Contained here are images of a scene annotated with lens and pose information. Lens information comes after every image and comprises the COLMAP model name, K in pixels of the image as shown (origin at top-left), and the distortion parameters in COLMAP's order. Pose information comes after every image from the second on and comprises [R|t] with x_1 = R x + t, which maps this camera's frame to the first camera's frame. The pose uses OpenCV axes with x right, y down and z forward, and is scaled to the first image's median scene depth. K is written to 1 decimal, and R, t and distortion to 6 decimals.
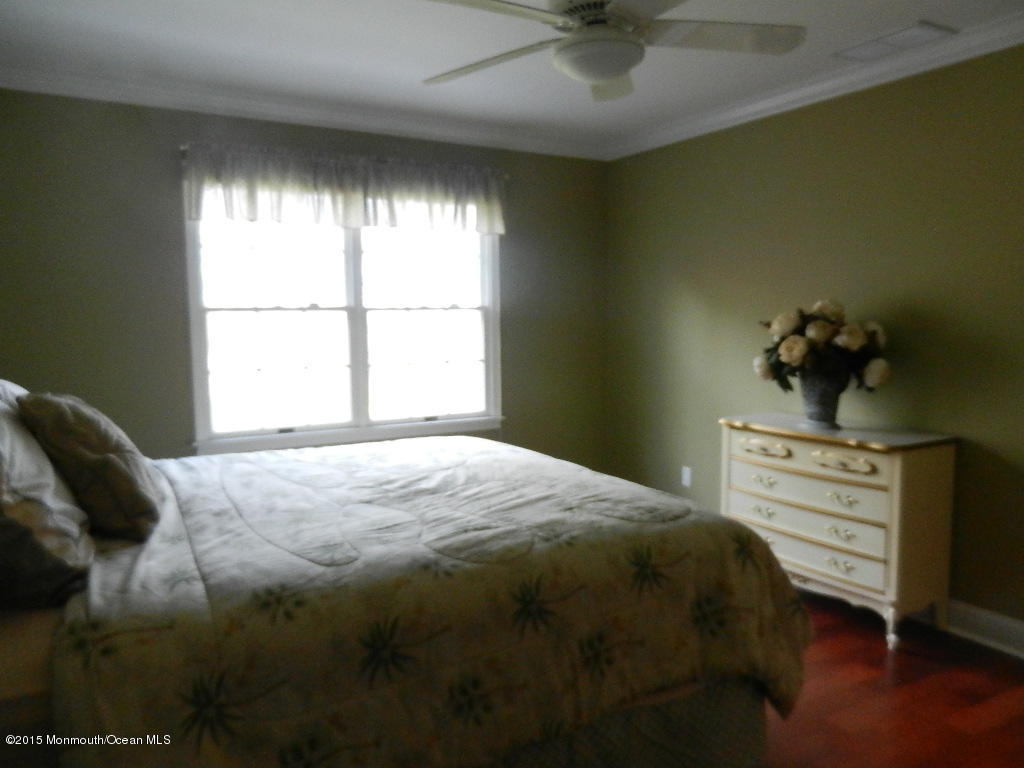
lens RADIAL K [[765.9, 0, 516.4], [0, 765.9, 381.3], [0, 0, 1]] dist [0.006017, 0.007983]
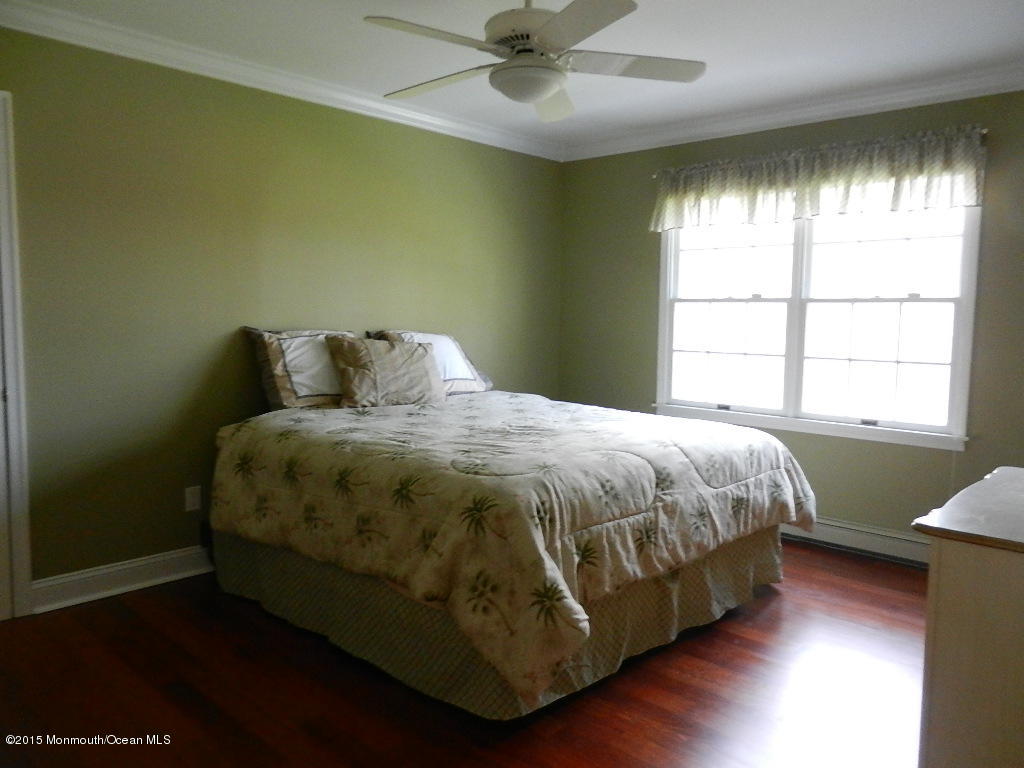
lens RADIAL K [[765.9, 0, 516.4], [0, 765.9, 381.3], [0, 0, 1]] dist [0.006017, 0.007983]
pose [[0.289495, 0.103489, -0.951568, 0.677973], [-0.092033, 0.992541, 0.079946, -0.035977], [0.952745, 0.064432, 0.296861, 0.363671]]
